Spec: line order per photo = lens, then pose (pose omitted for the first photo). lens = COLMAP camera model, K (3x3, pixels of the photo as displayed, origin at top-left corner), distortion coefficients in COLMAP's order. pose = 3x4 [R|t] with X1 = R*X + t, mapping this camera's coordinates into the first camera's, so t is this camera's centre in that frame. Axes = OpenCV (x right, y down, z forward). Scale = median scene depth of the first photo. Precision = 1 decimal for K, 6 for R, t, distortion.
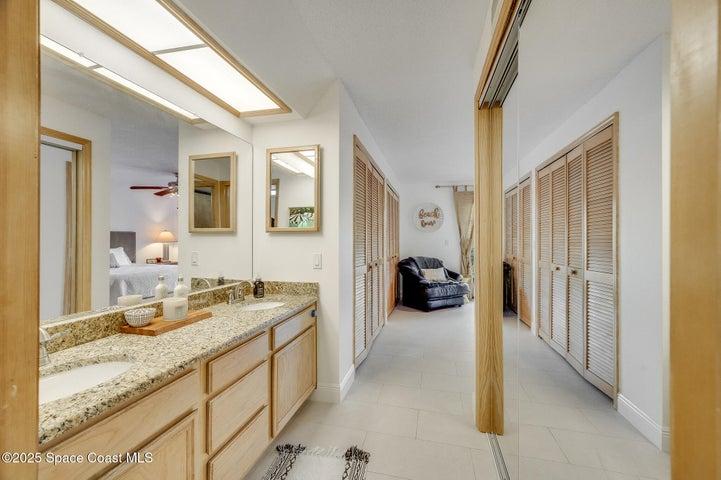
lens RADIAL K [[283.0, 0, 359.7], [0, 283.0, 241.6], [0, 0, 1]] dist [0.000487, 0.000289]
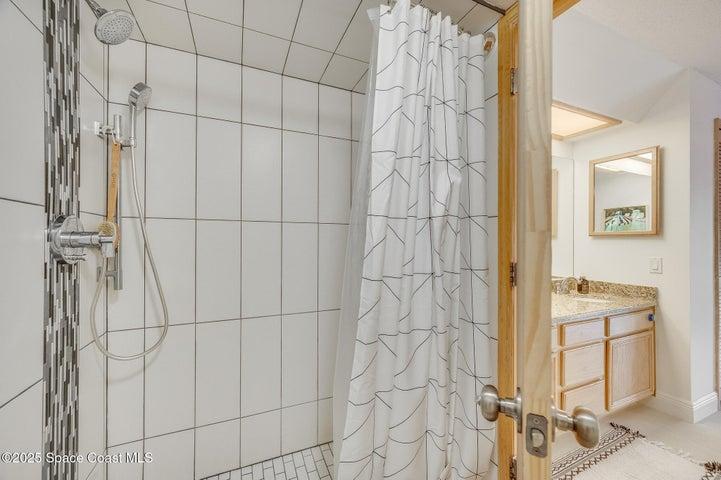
lens RADIAL K [[283.0, 0, 359.7], [0, 283.0, 241.6], [0, 0, 1]] dist [0.000487, 0.000289]
pose [[0.614008, -0.001792, -0.789298, -0.006528], [-0.007411, 0.999940, -0.008036, 0.003672], [0.789265, 0.010783, 0.613958, -0.416964]]
